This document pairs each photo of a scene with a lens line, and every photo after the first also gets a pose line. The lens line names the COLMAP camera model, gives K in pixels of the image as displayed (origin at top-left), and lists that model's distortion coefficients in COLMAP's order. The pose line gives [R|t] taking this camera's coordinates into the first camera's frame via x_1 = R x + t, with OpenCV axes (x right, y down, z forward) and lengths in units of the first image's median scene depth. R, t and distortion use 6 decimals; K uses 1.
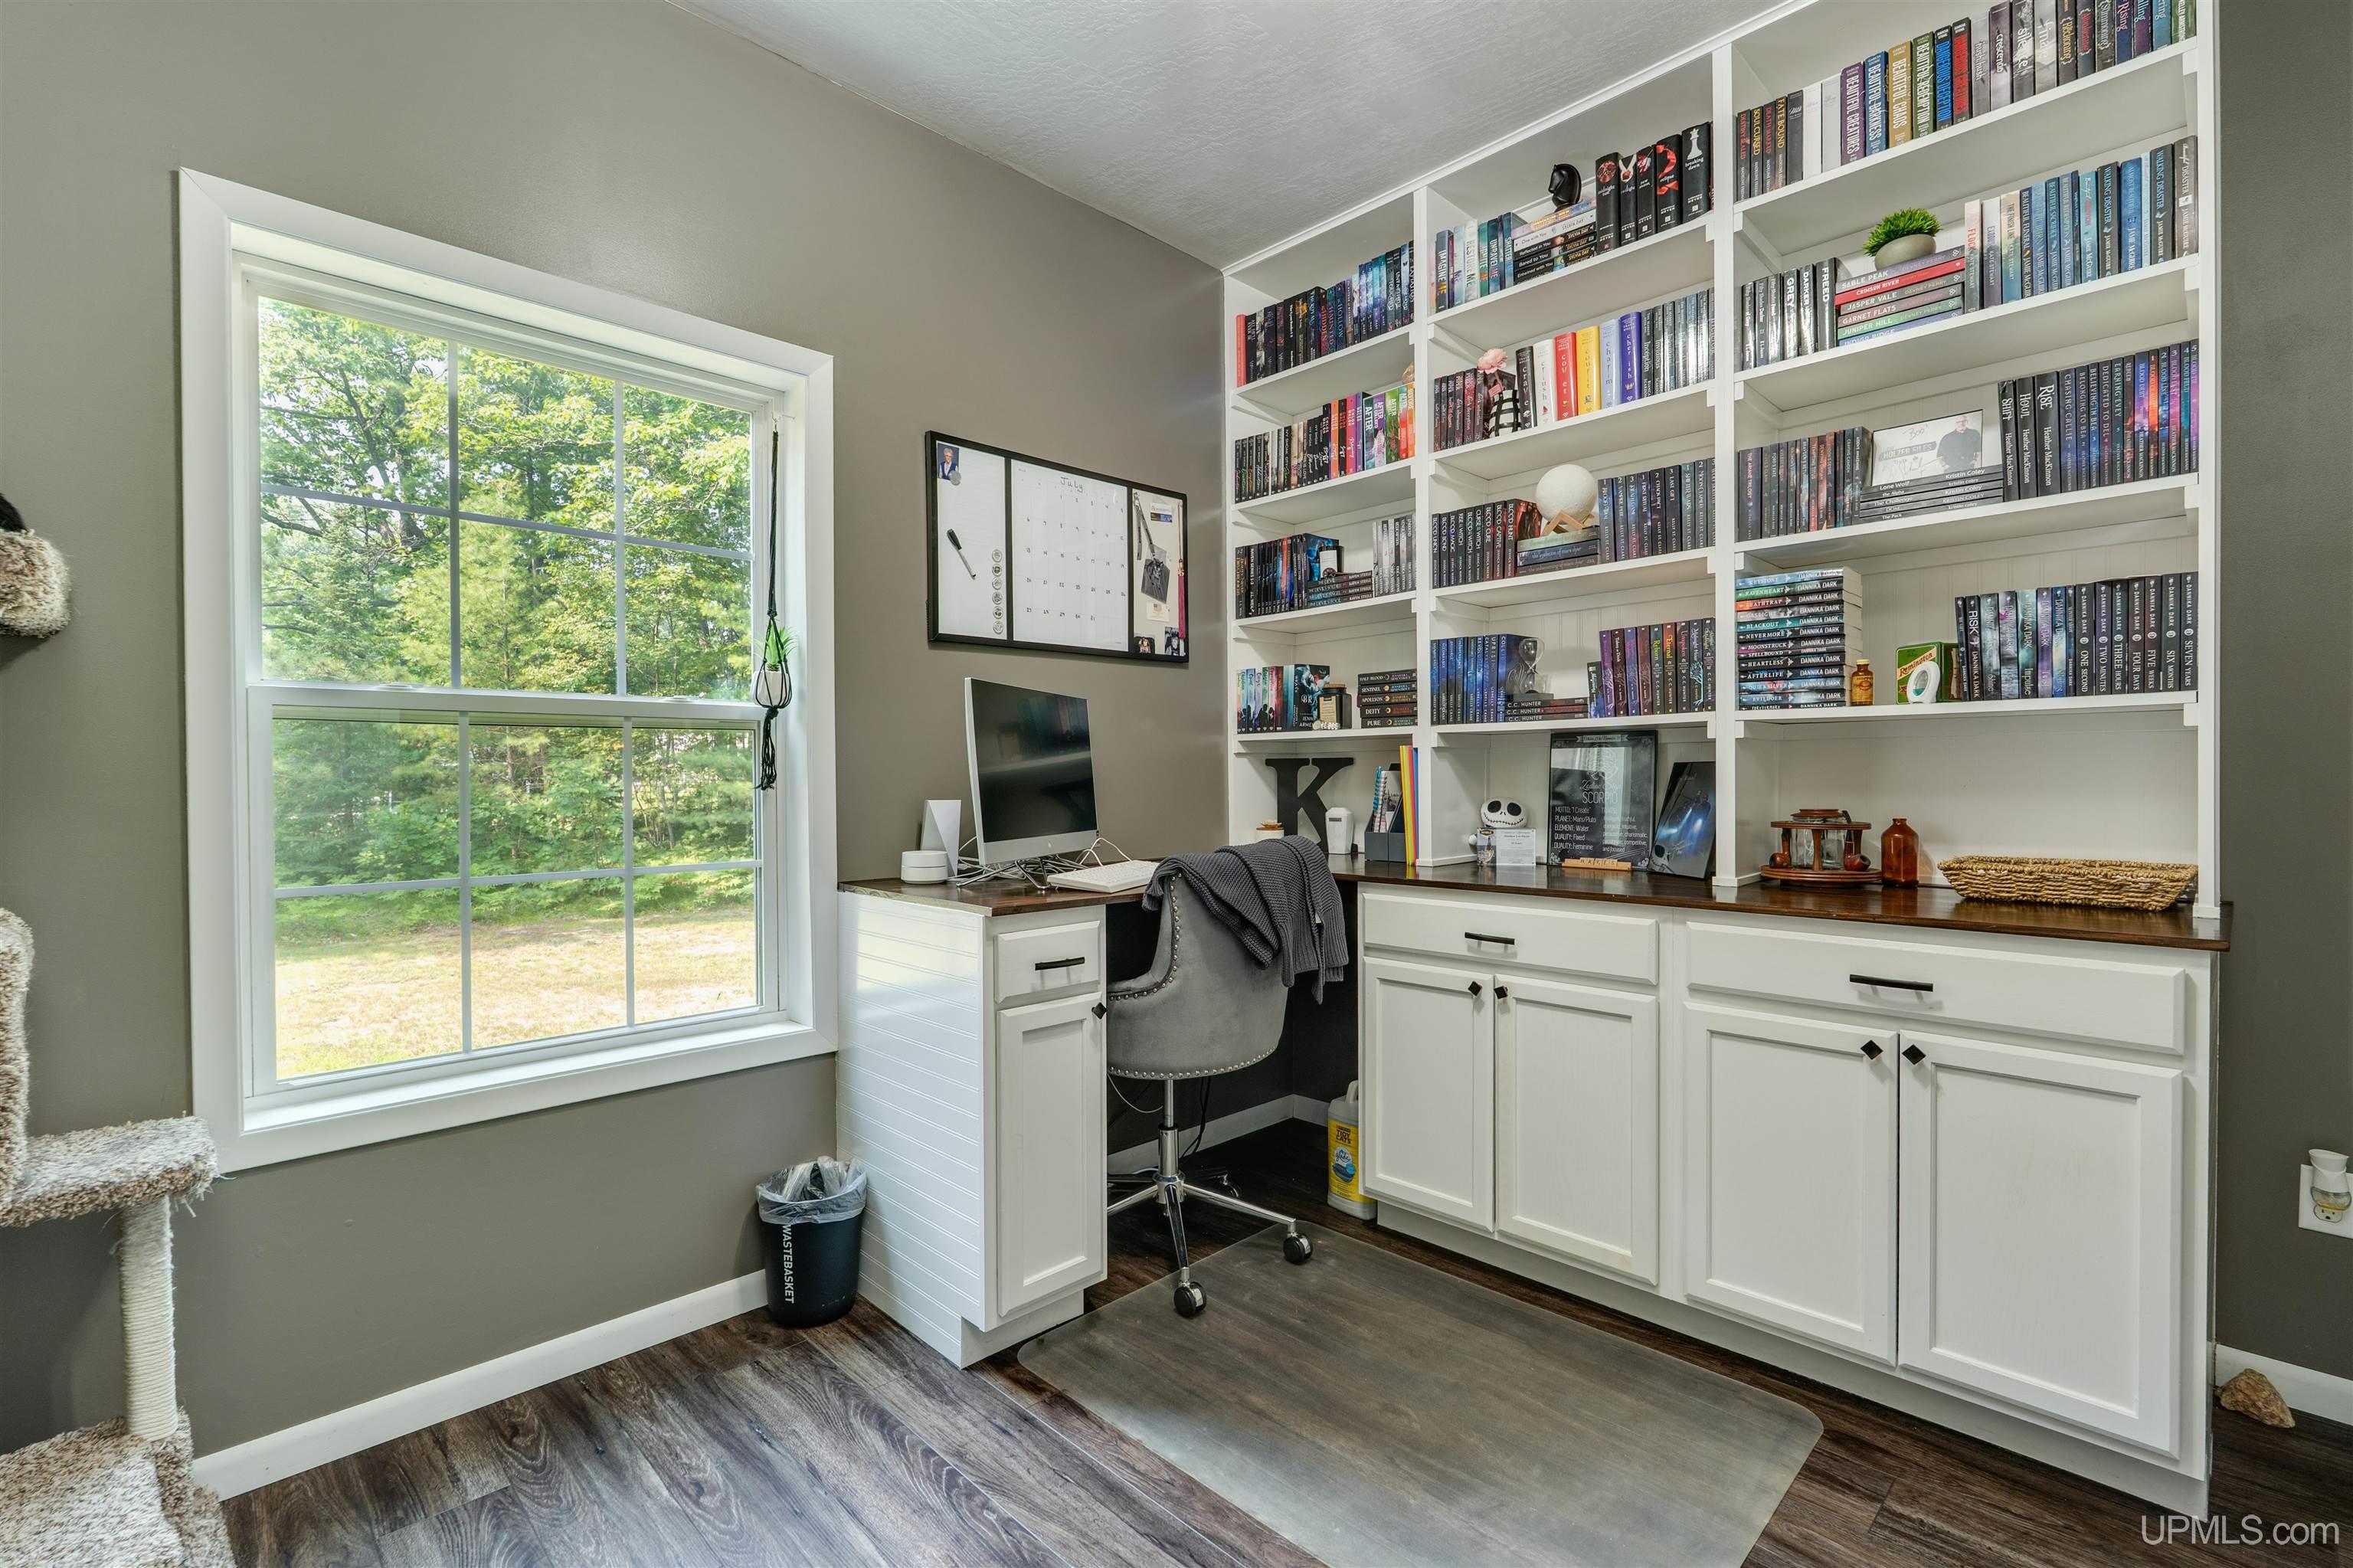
lens RADIAL K [[1042.3, 0, 1181.4], [0, 1042.3, 783.1], [0, 0, 1]] dist [-0.003626, 0.000840]
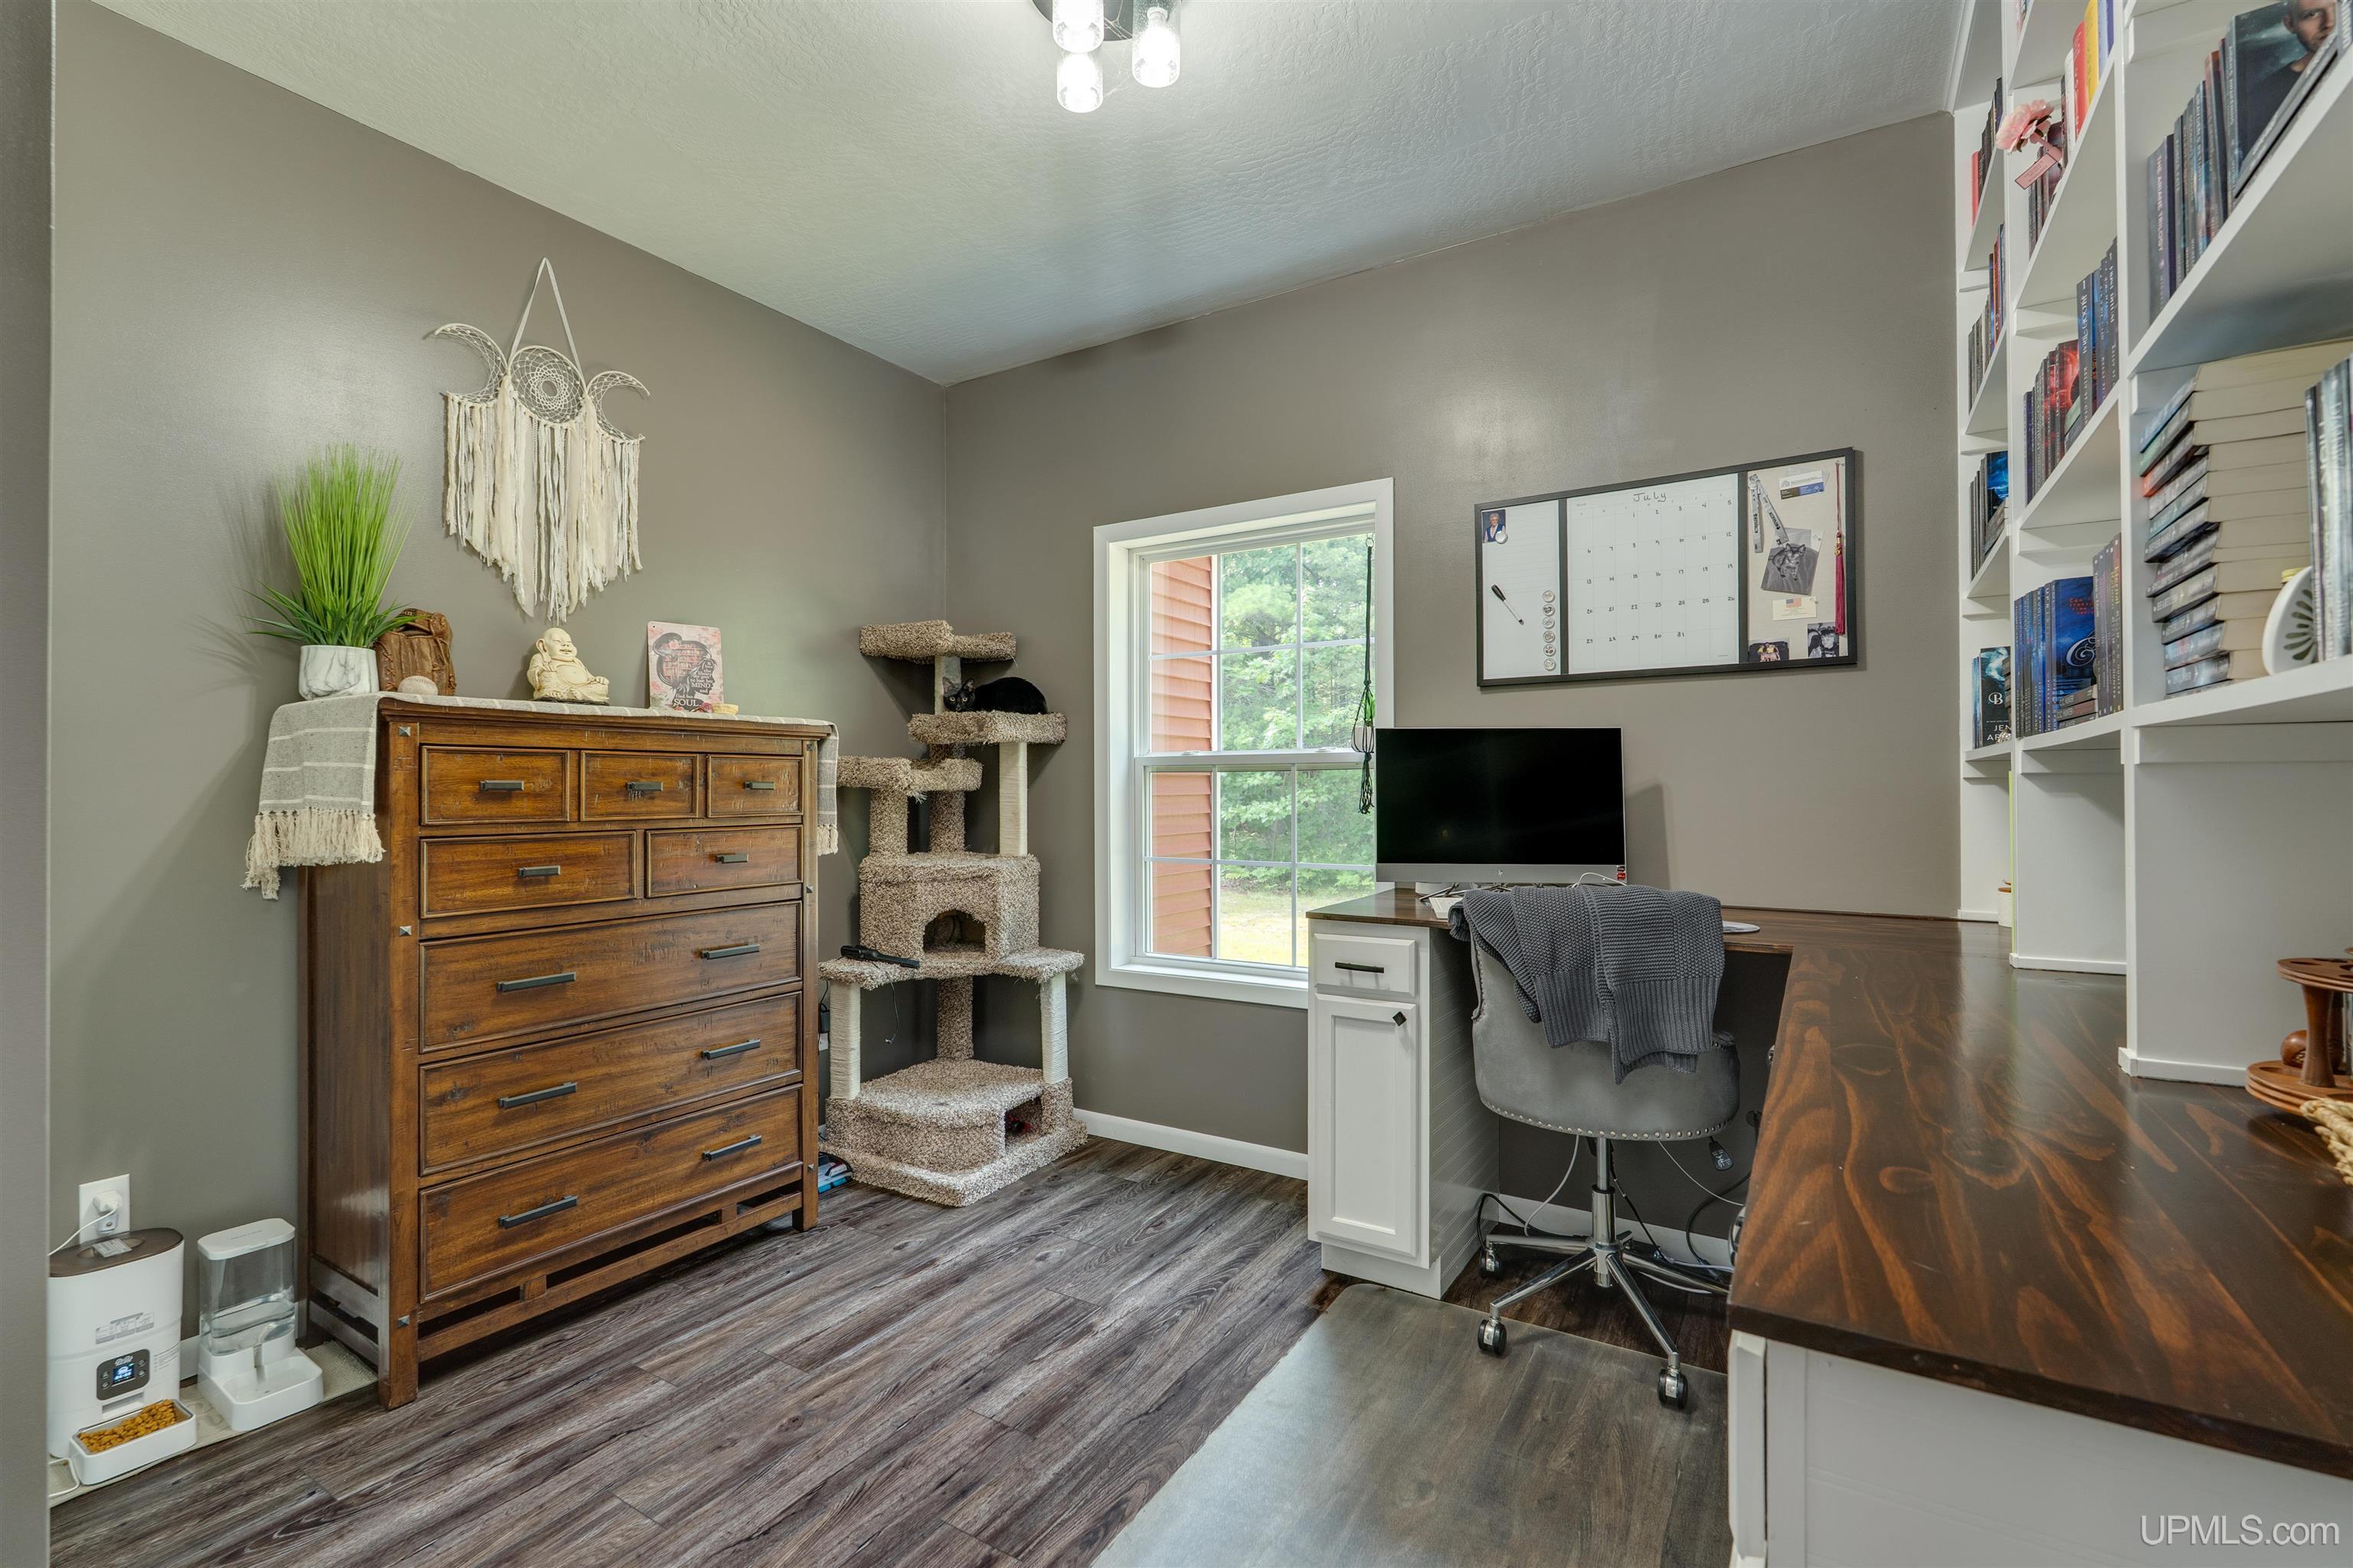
lens RADIAL K [[1042.3, 0, 1185.8], [0, 1042.3, 778.5], [0, 0, 1]] dist [-0.003626, 0.000840]
pose [[0.249848, -0.002350, -0.968282, 0.764496], [-0.007759, 0.999960, -0.004429, -0.027011], [0.968254, 0.008620, 0.249820, 0.392597]]
